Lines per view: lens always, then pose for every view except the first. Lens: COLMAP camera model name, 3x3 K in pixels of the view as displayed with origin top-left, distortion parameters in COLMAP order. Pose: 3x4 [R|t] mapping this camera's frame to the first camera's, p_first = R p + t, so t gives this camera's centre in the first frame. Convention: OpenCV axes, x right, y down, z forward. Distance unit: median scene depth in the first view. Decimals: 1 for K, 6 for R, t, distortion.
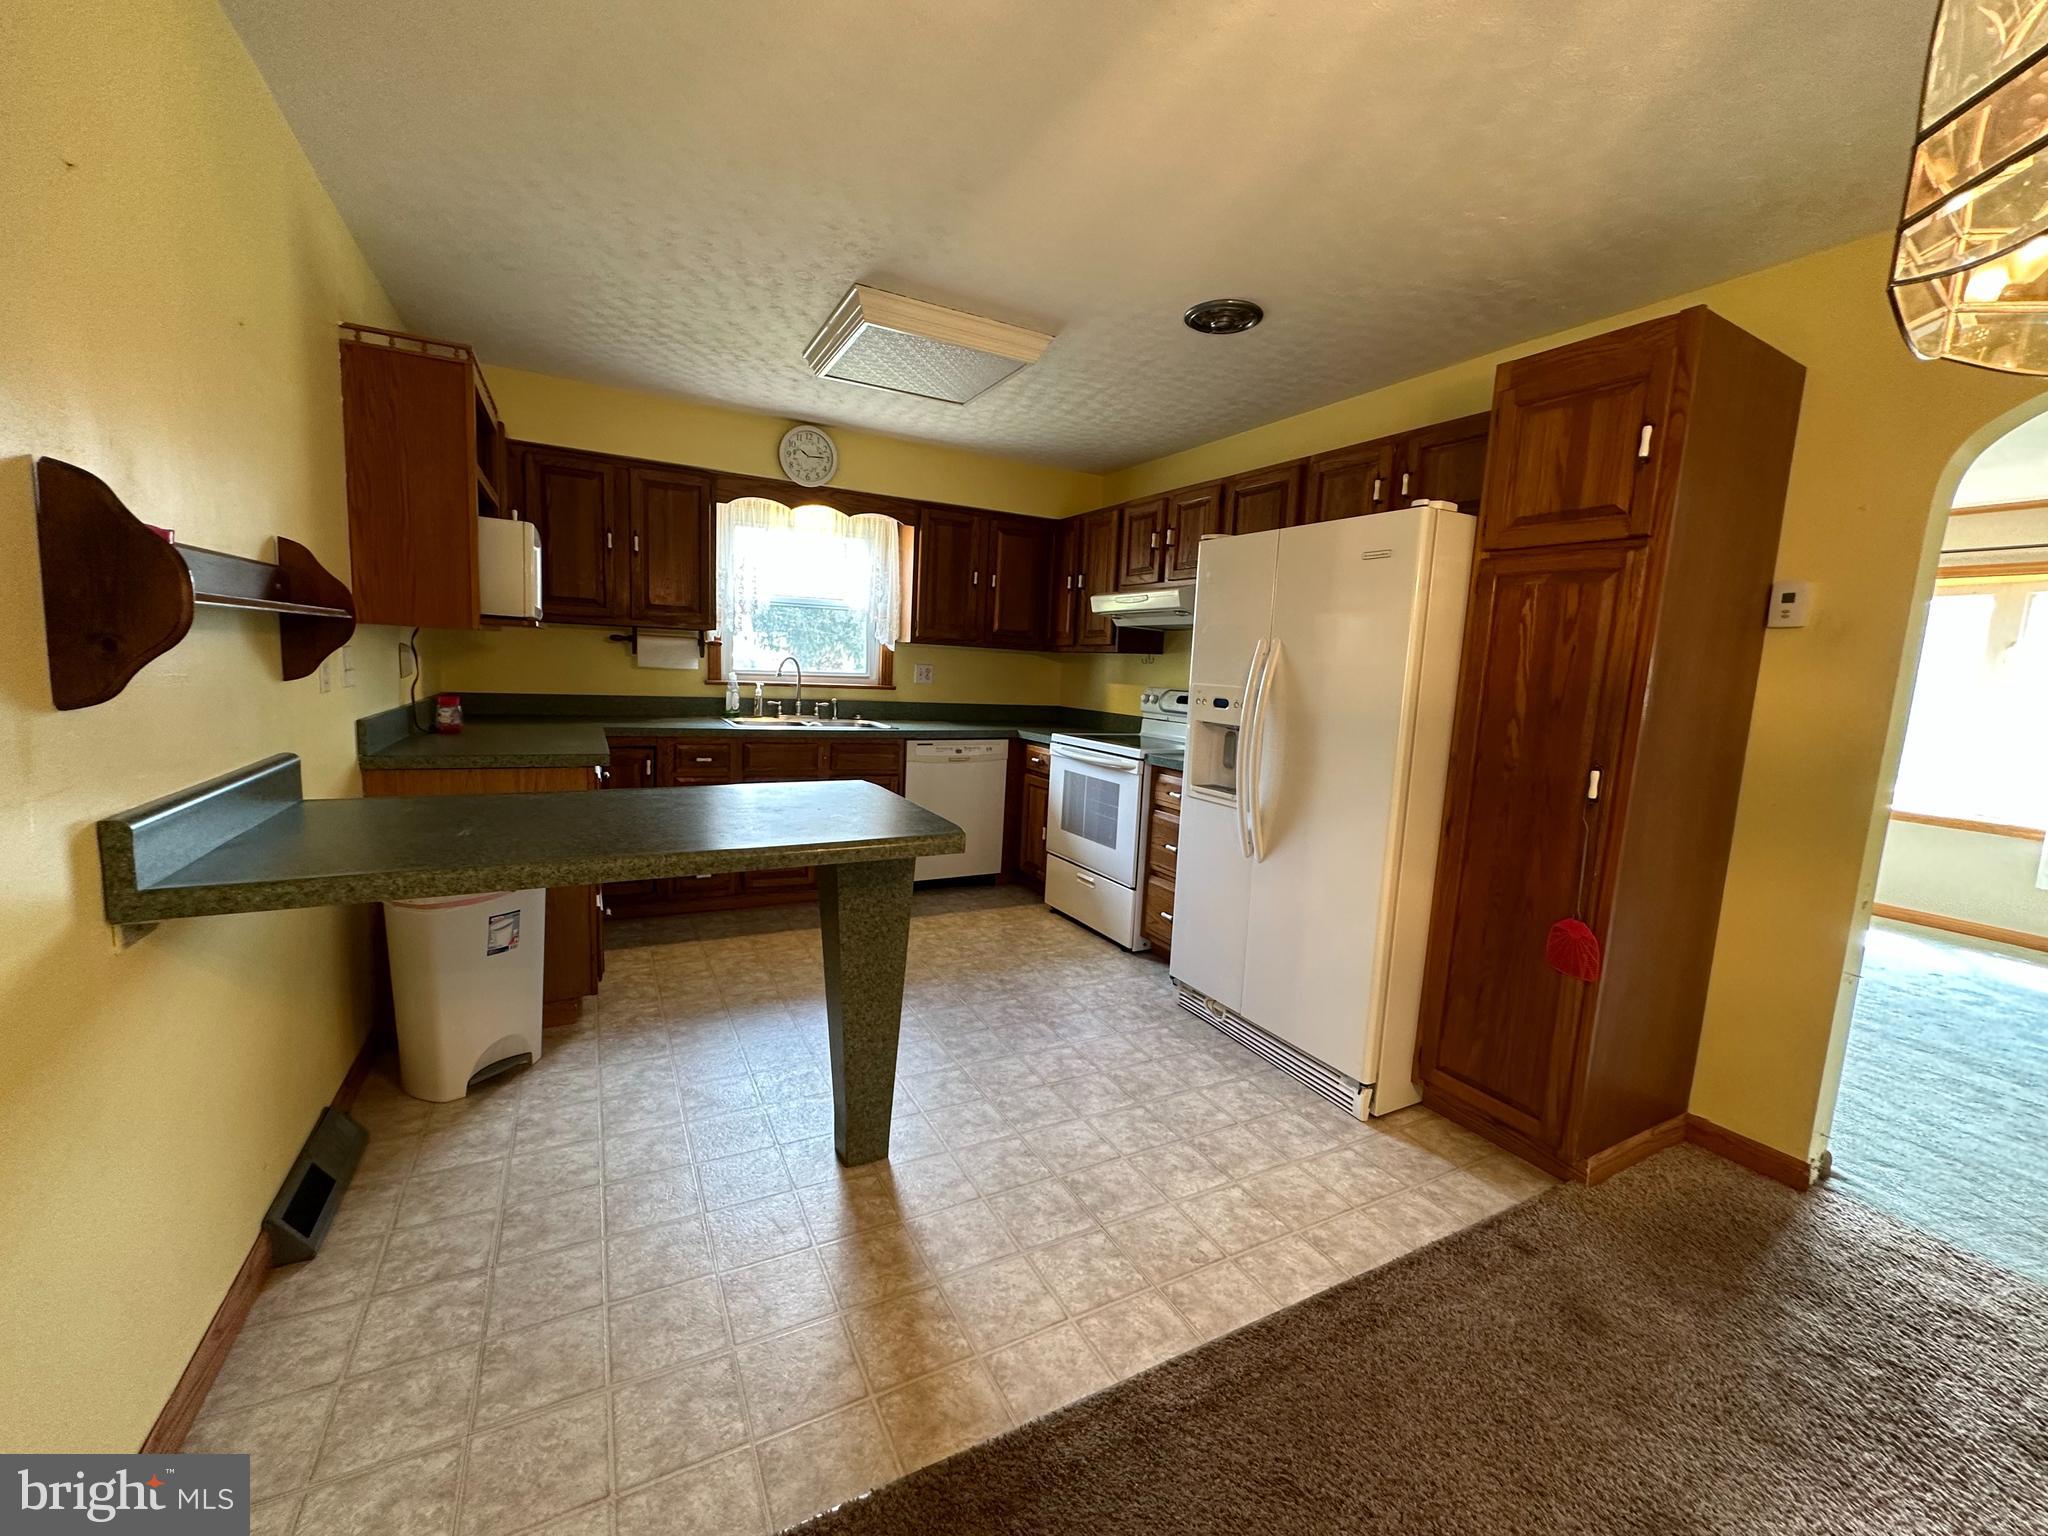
lens RADIAL K [[817.3, 0, 1023.2], [0, 817.3, 766.2], [0, 0, 1]] dist [-0.002686, 0.000785]
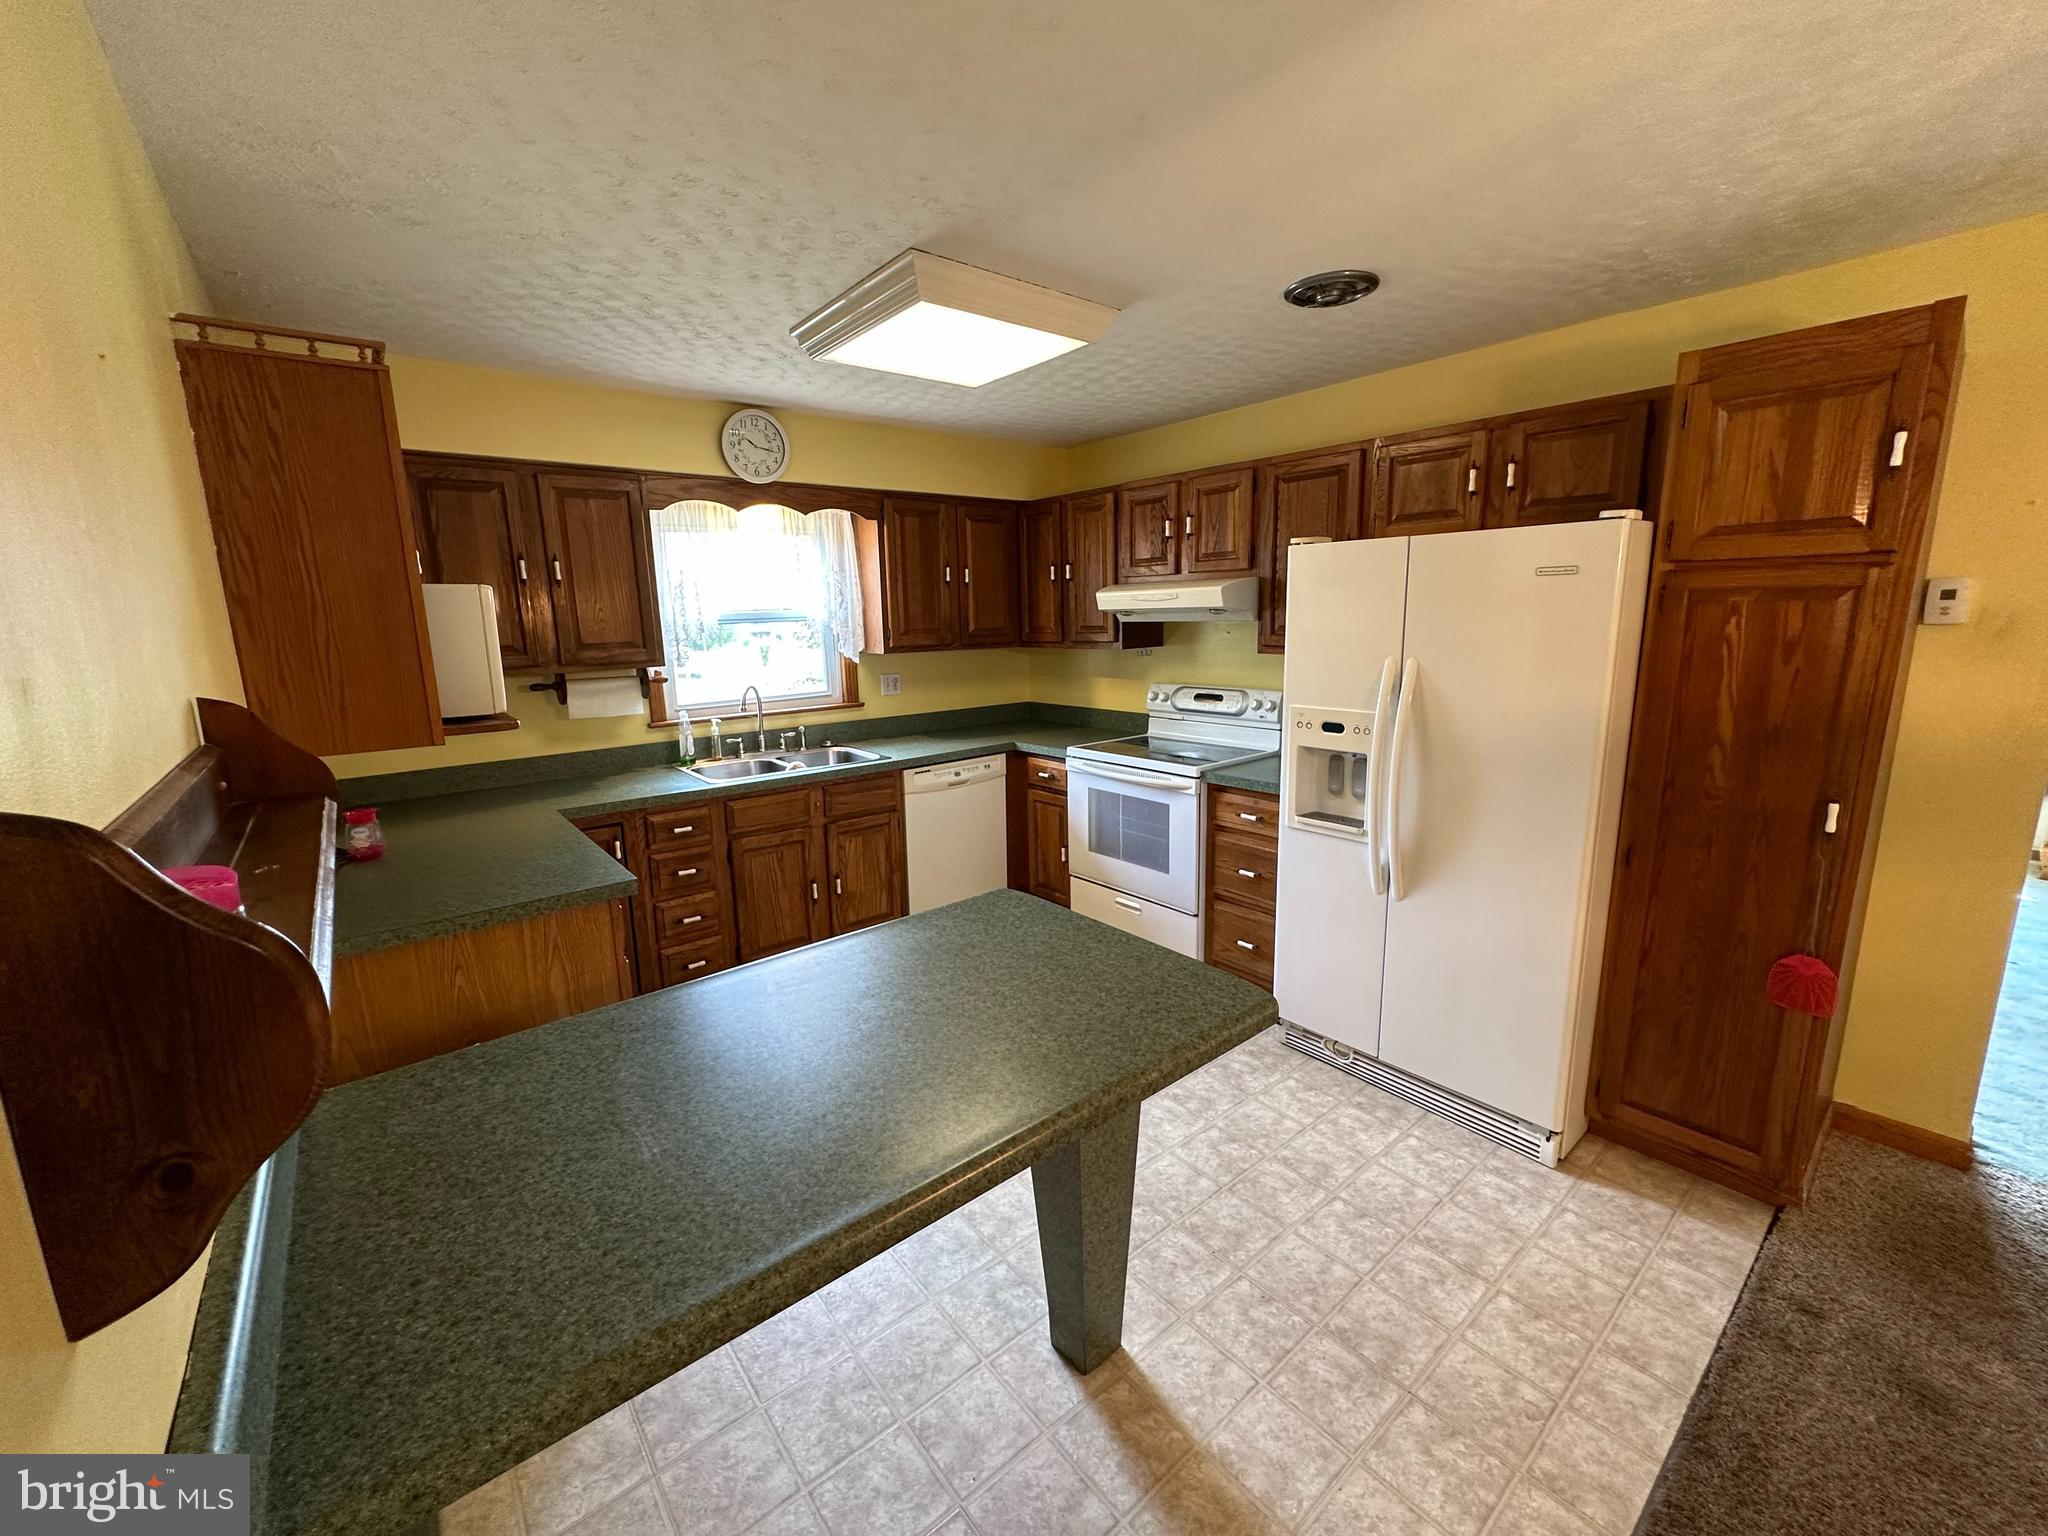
lens RADIAL K [[817.3, 0, 1021.4], [0, 817.3, 765.1], [0, 0, 1]] dist [-0.002686, 0.000785]
pose [[0.978480, -0.106354, 0.176821, -0.310371], [0.094645, 0.992801, 0.073413, -0.161016], [-0.183356, -0.055098, 0.981501, 0.205925]]
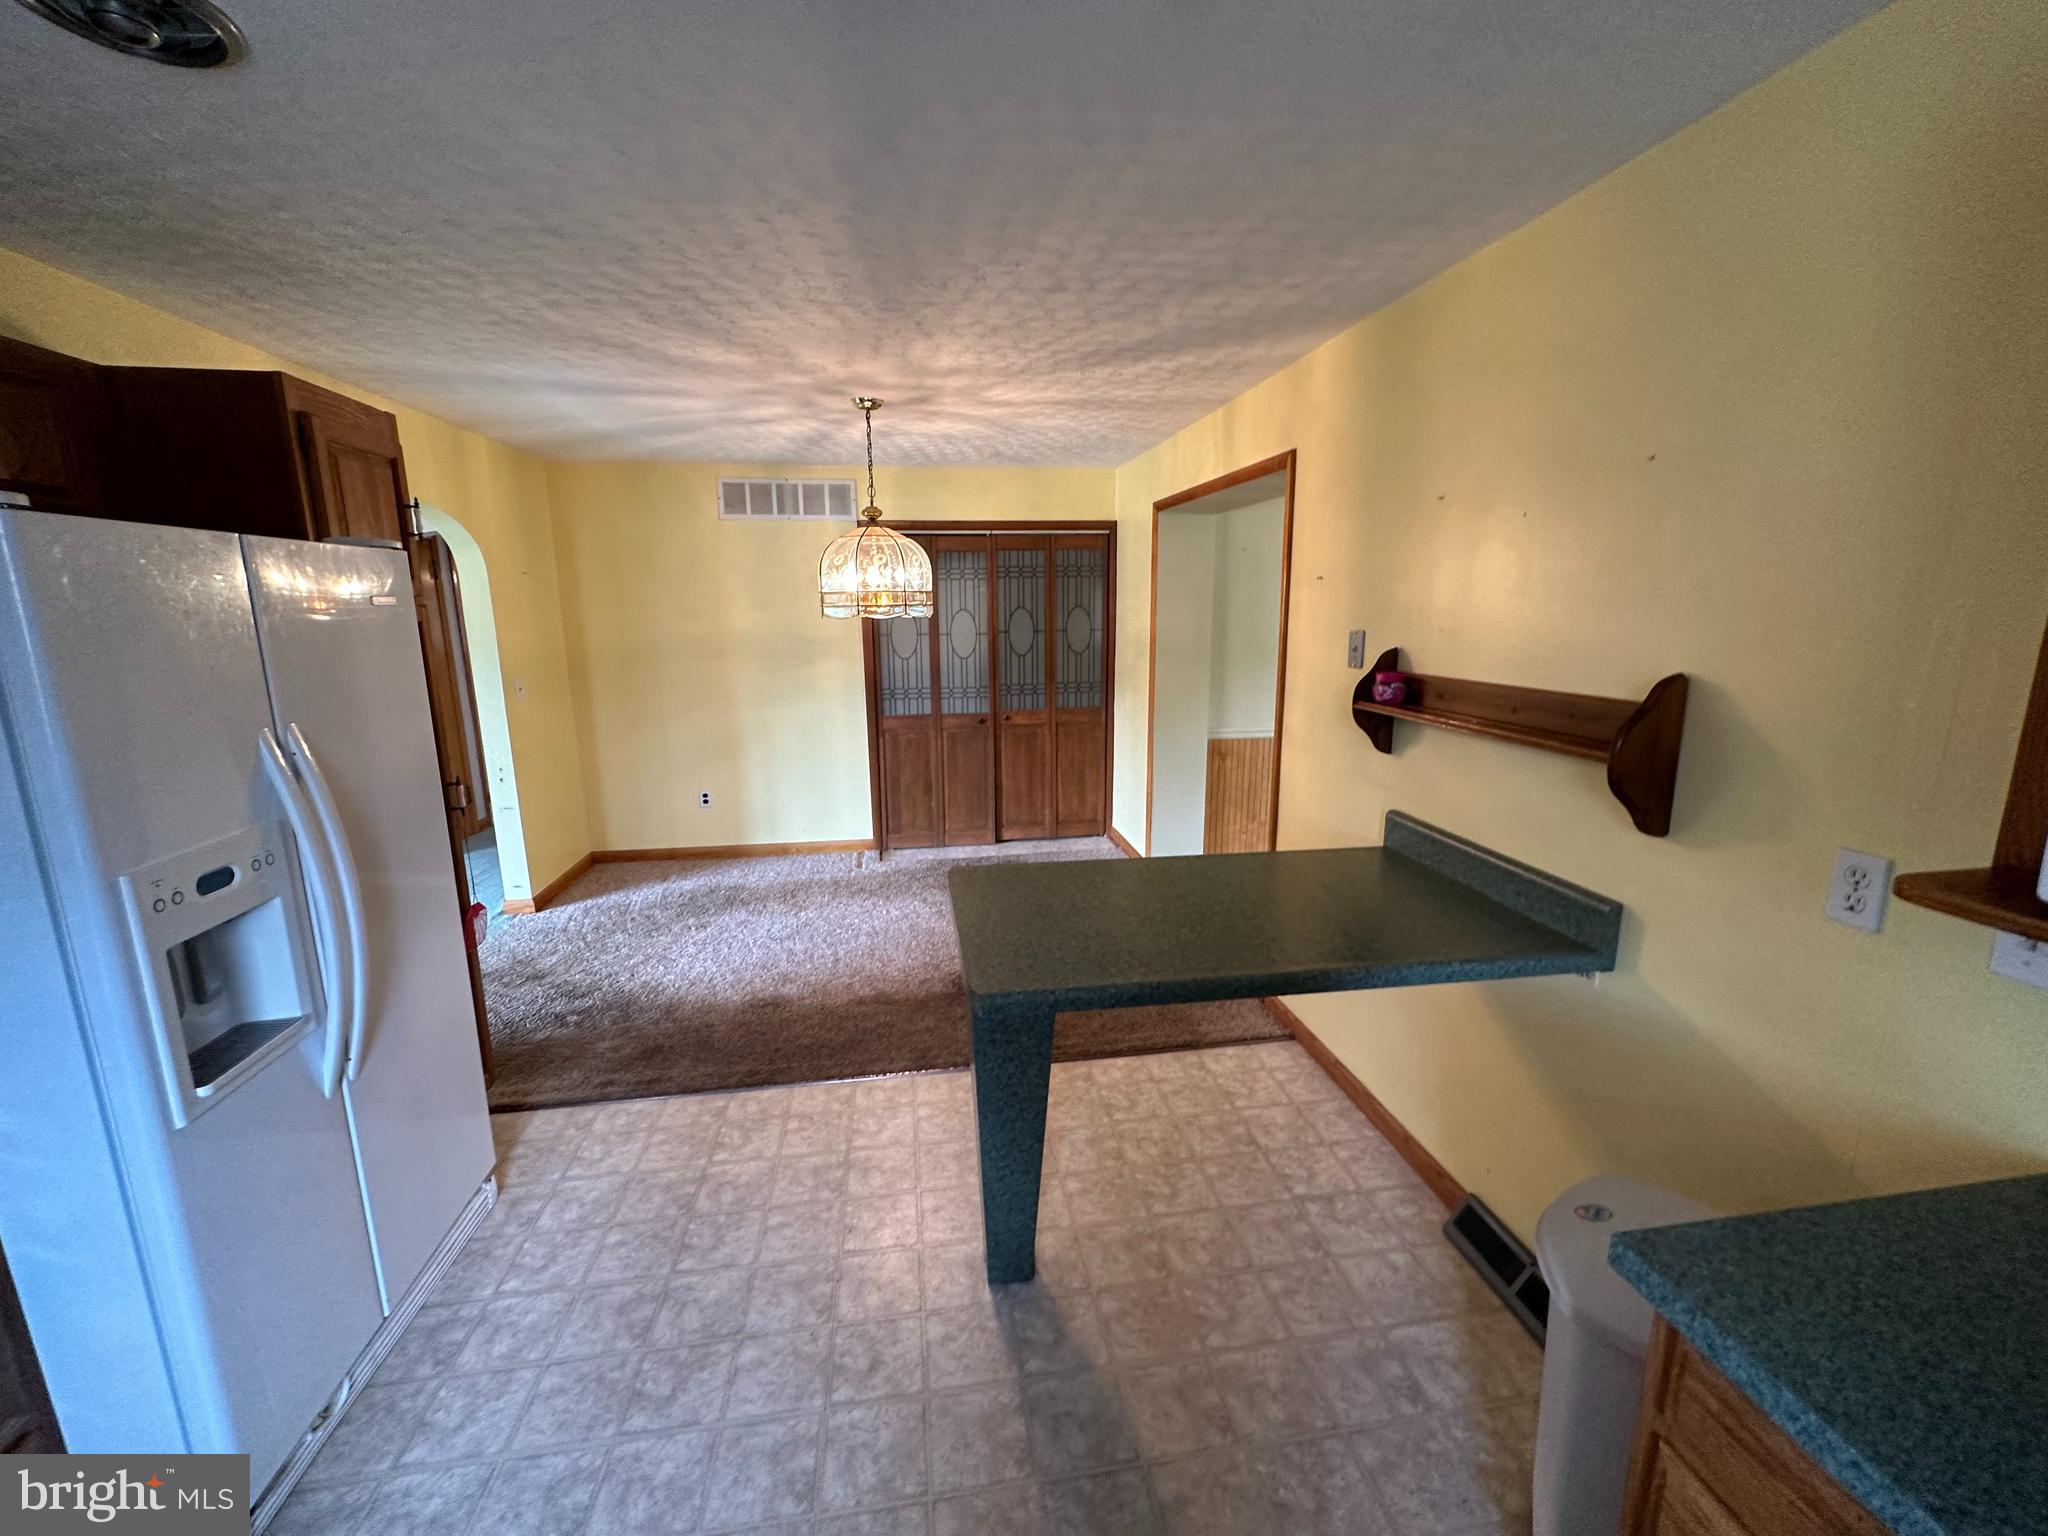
lens RADIAL K [[817.3, 0, 1023.7], [0, 817.3, 764.1], [0, 0, 1]] dist [-0.002686, 0.000785]
pose [[-0.942732, -0.103609, 0.317051, -0.408128], [0.006380, 0.944758, 0.327706, -0.349188], [-0.333490, 0.310962, -0.889993, 1.484346]]
